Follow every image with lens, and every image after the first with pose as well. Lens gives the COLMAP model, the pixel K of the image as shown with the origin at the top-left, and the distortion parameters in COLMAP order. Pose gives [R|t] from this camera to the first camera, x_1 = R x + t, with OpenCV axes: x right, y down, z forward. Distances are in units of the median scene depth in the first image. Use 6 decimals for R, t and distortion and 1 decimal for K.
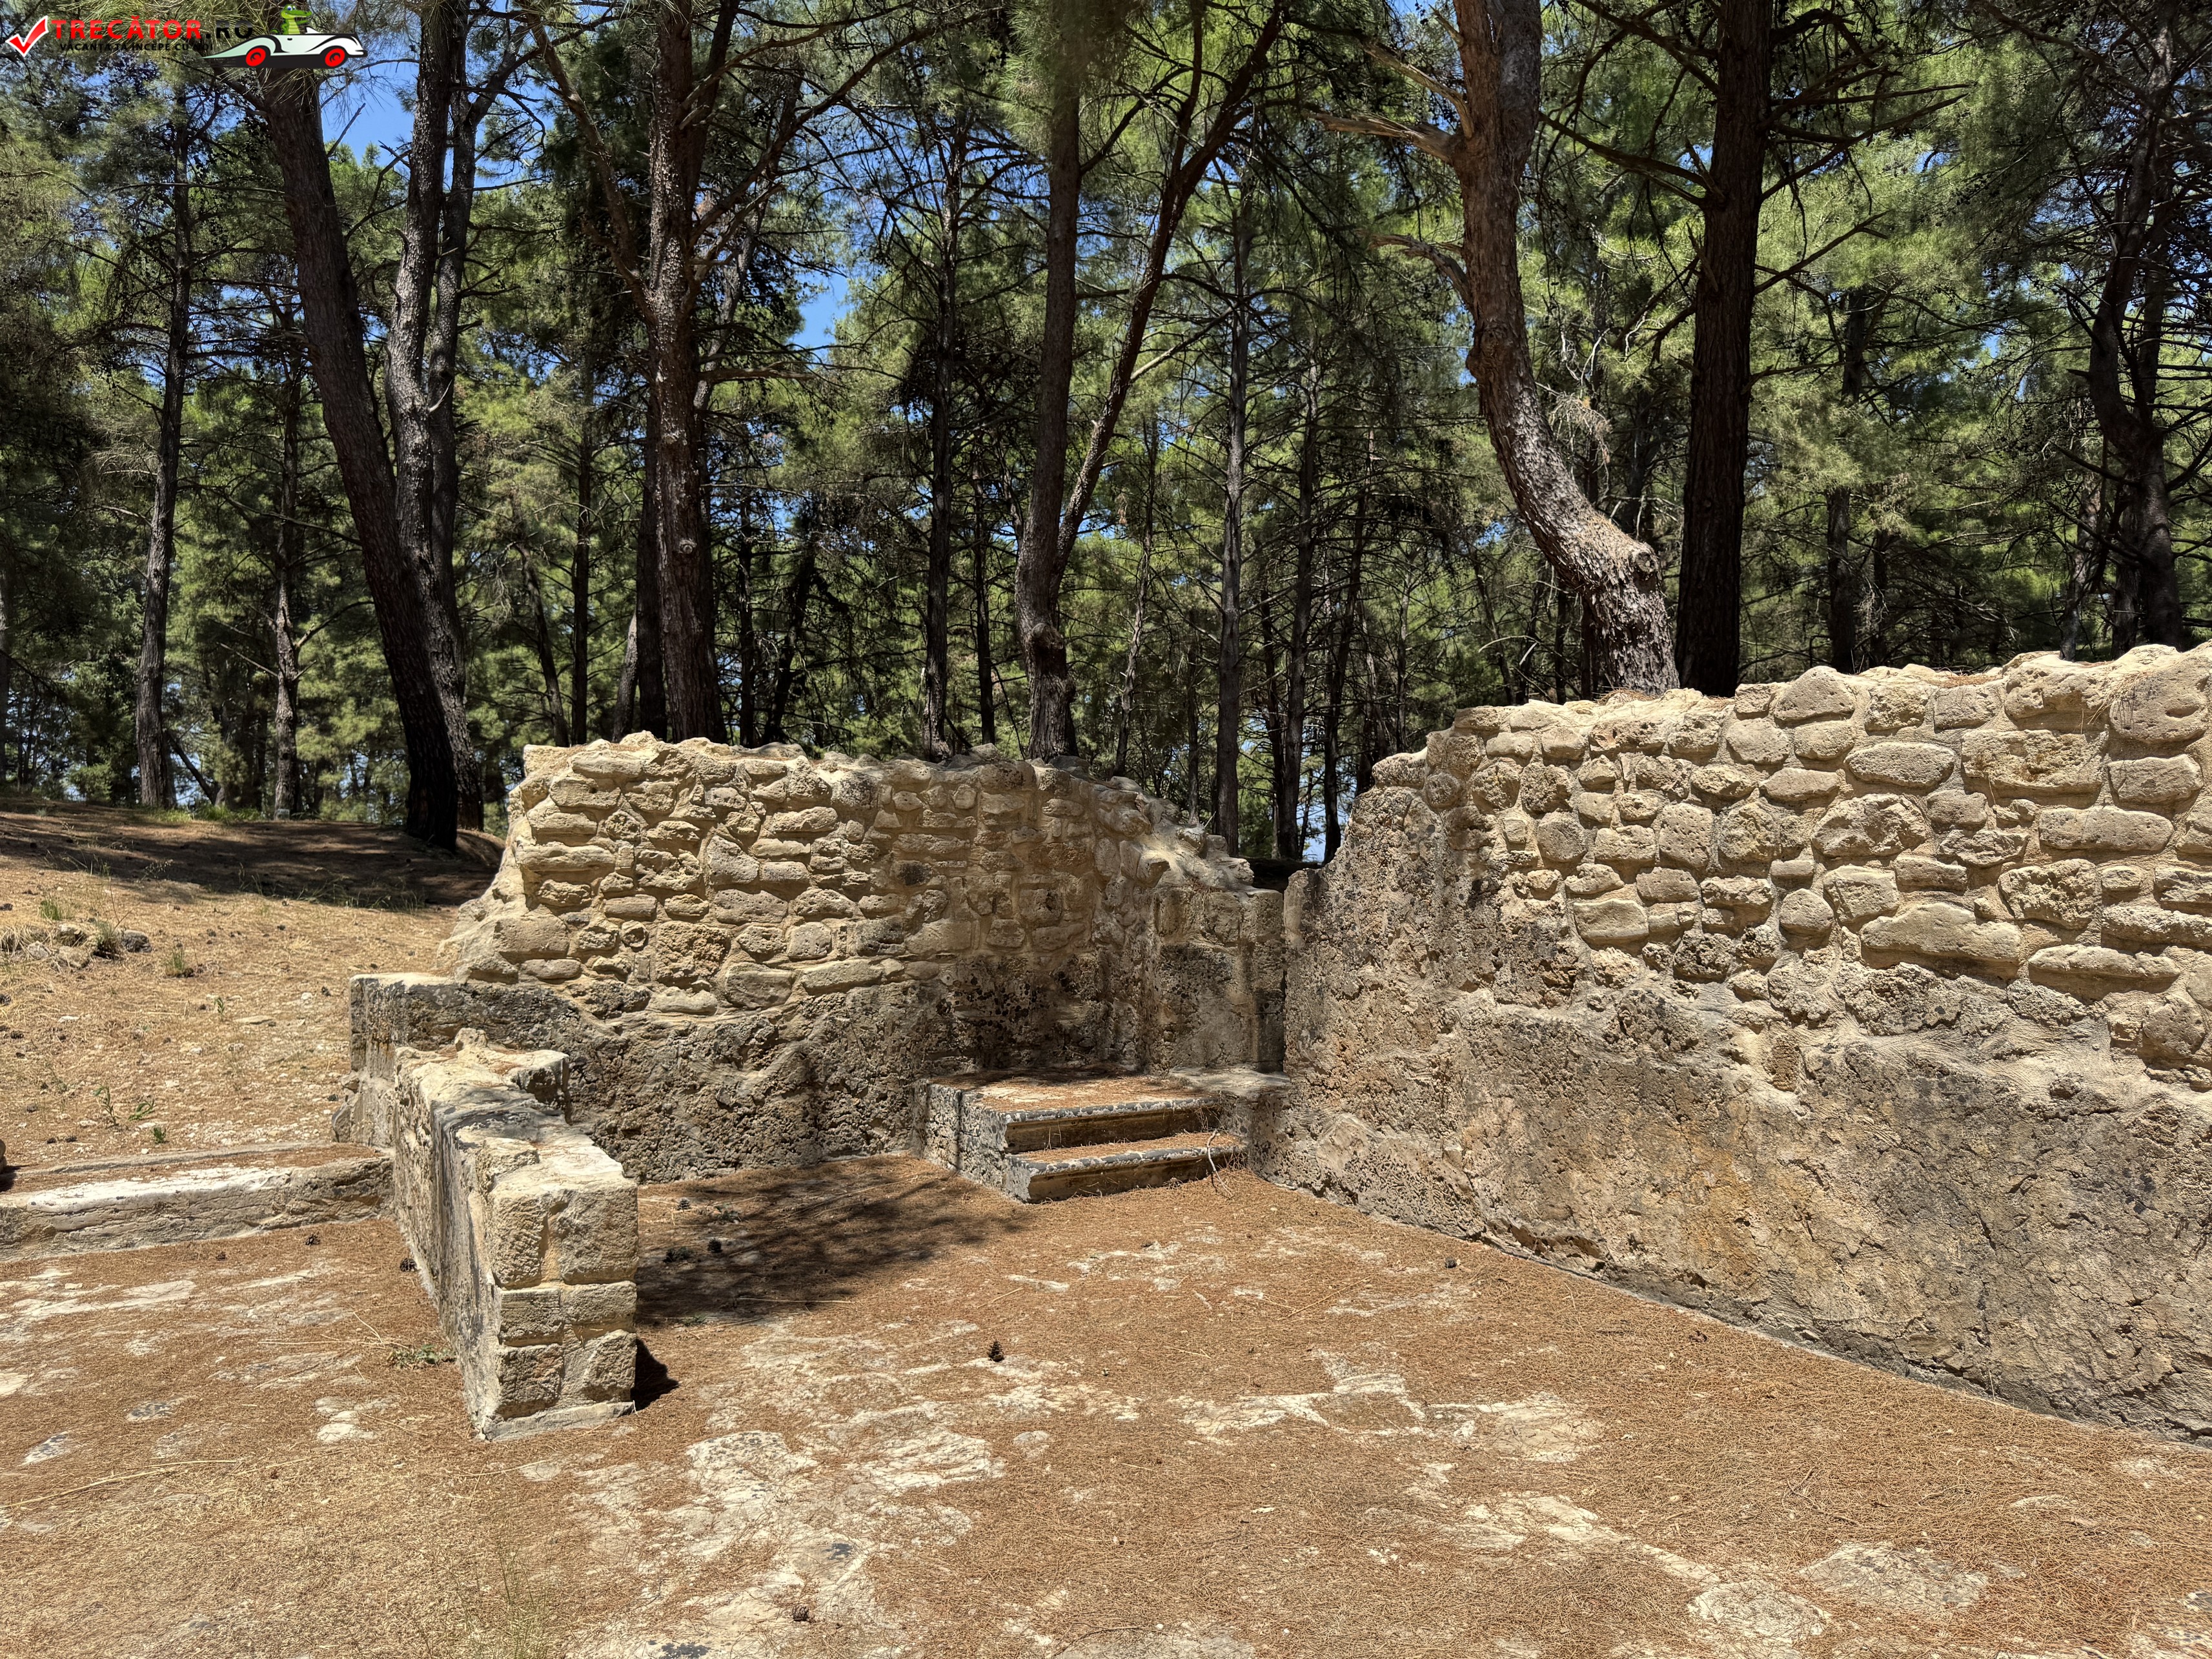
lens RADIAL K [[1539.5, 0, 1139.4], [0, 1539.5, 844.1], [0, 0, 1]] dist [0.058721, -0.079730]
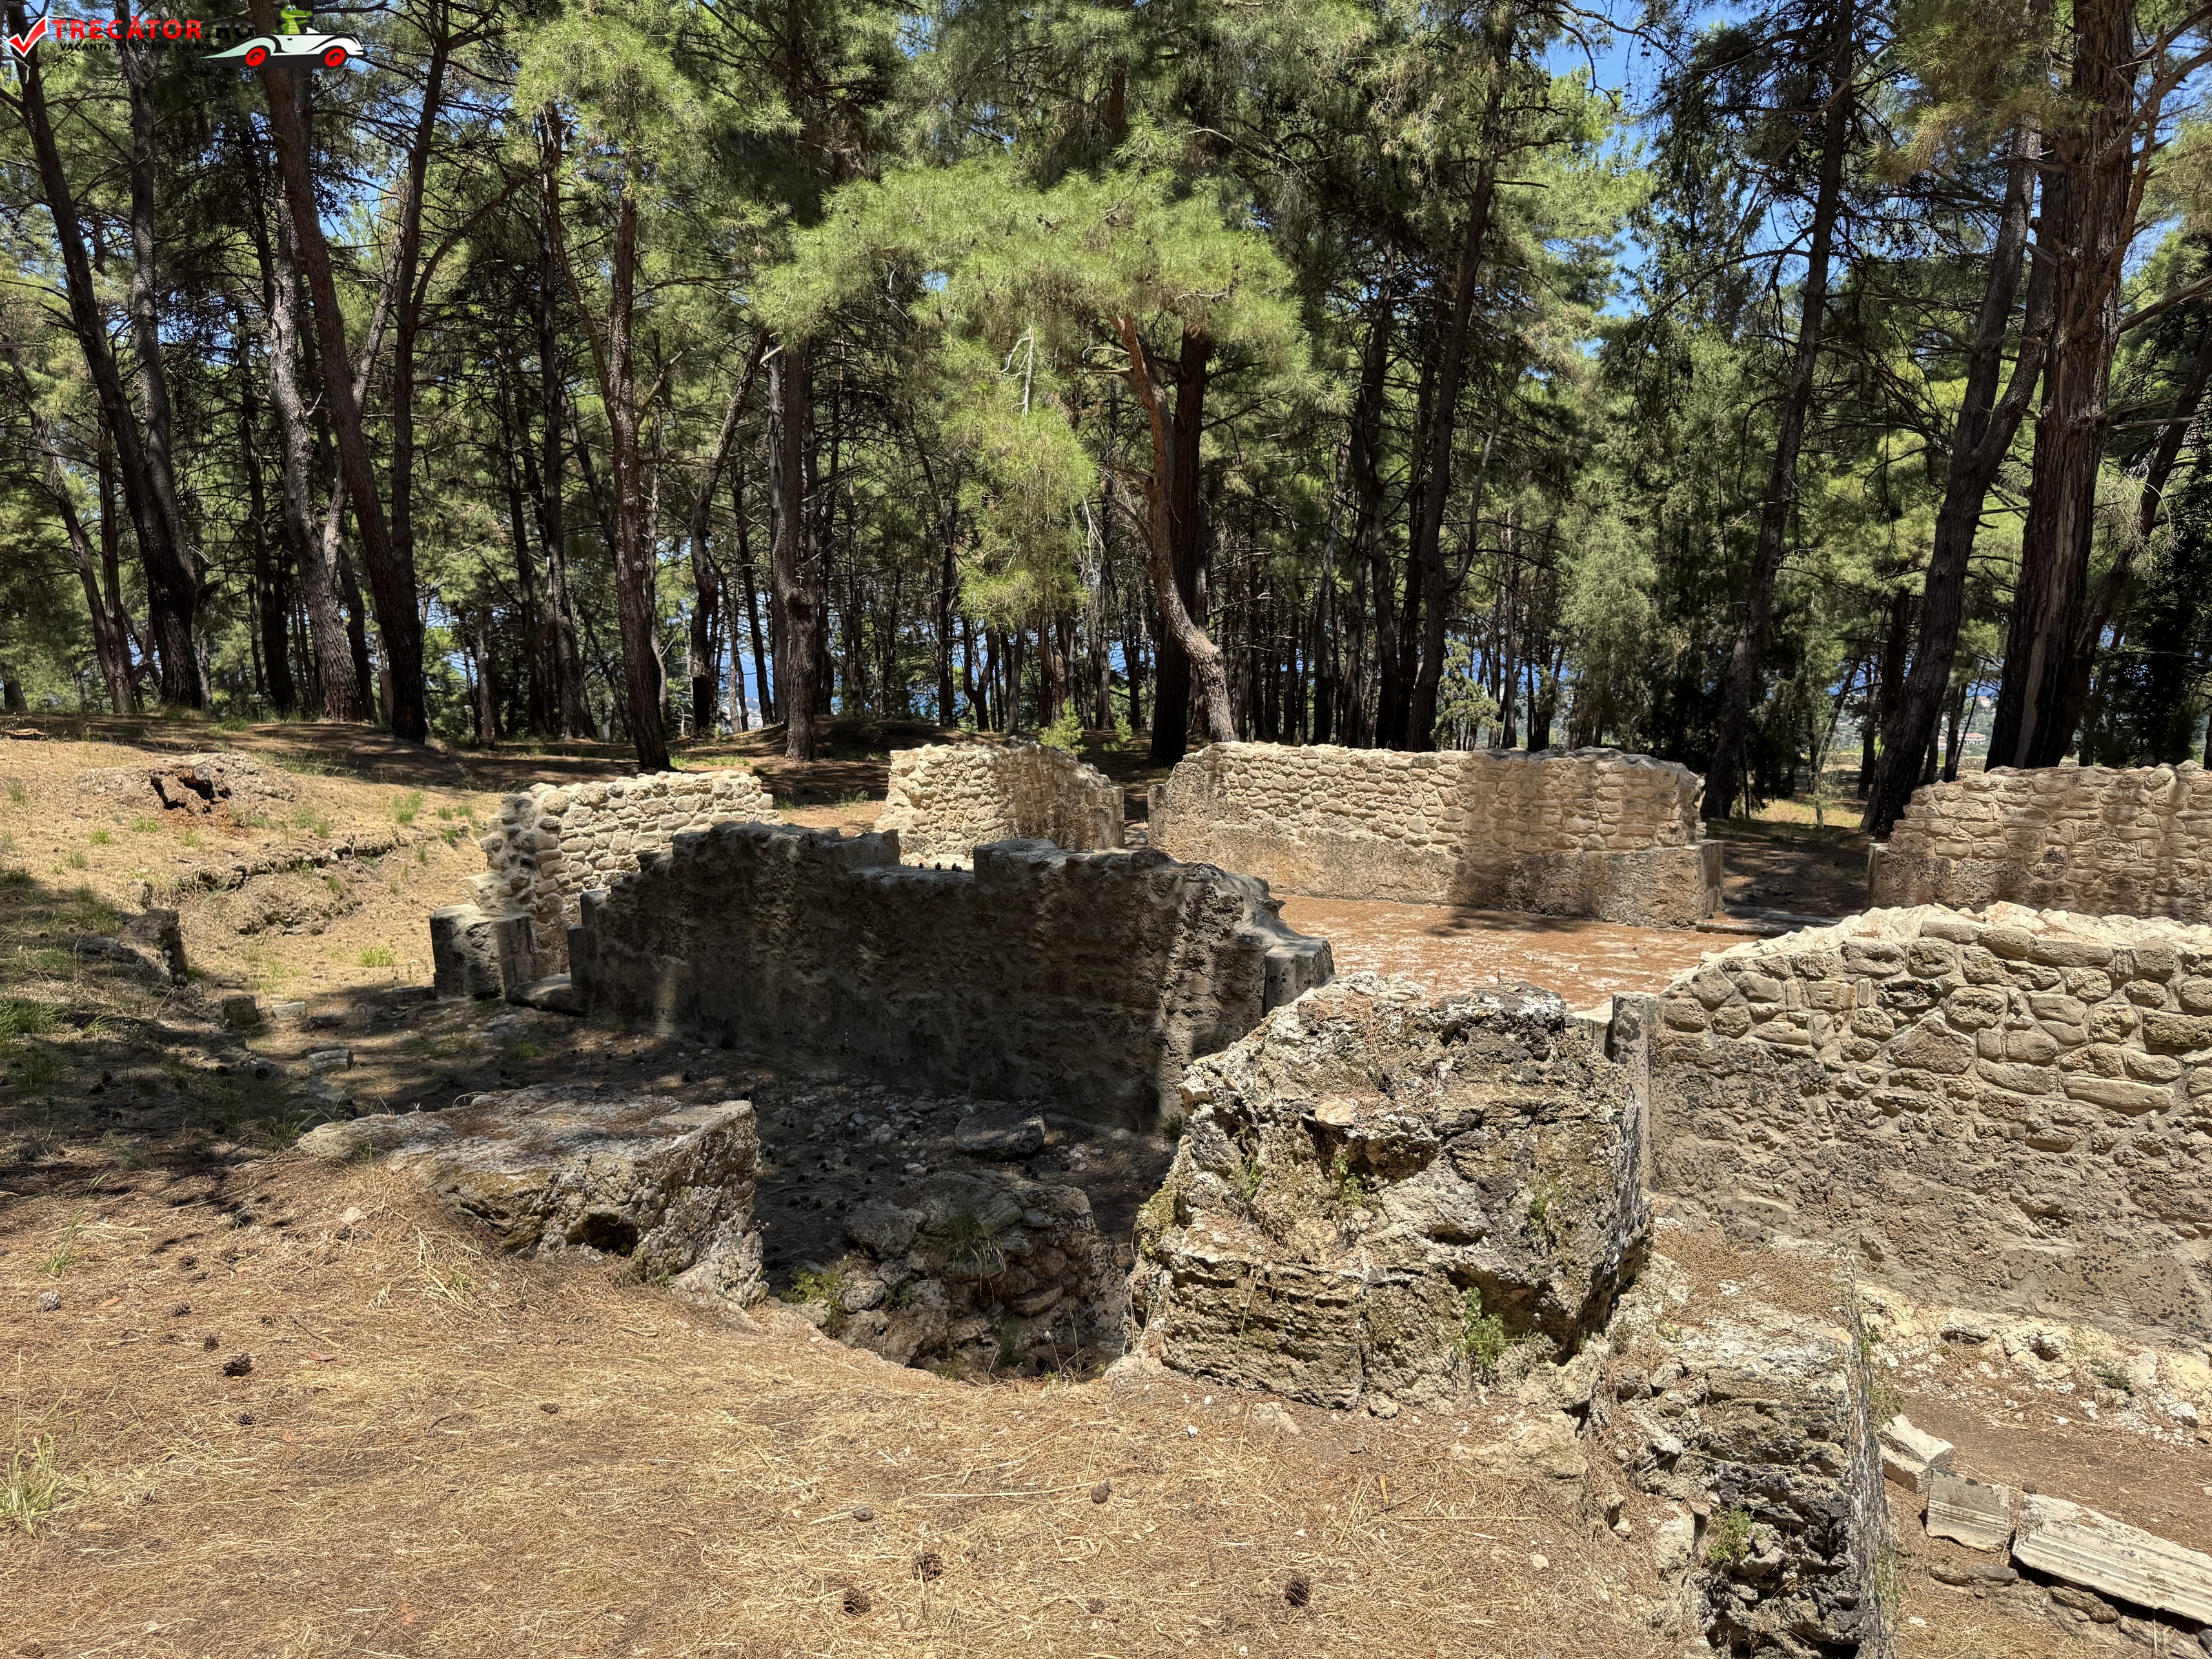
lens RADIAL K [[1539.5, 0, 1139.4], [0, 1539.5, 844.1], [0, 0, 1]] dist [0.058721, -0.079730]
pose [[0.906731, -0.067730, 0.416235, -1.679454], [0.007011, 0.989303, 0.145706, -0.436196], [-0.421652, -0.129198, 0.897506, -2.512790]]
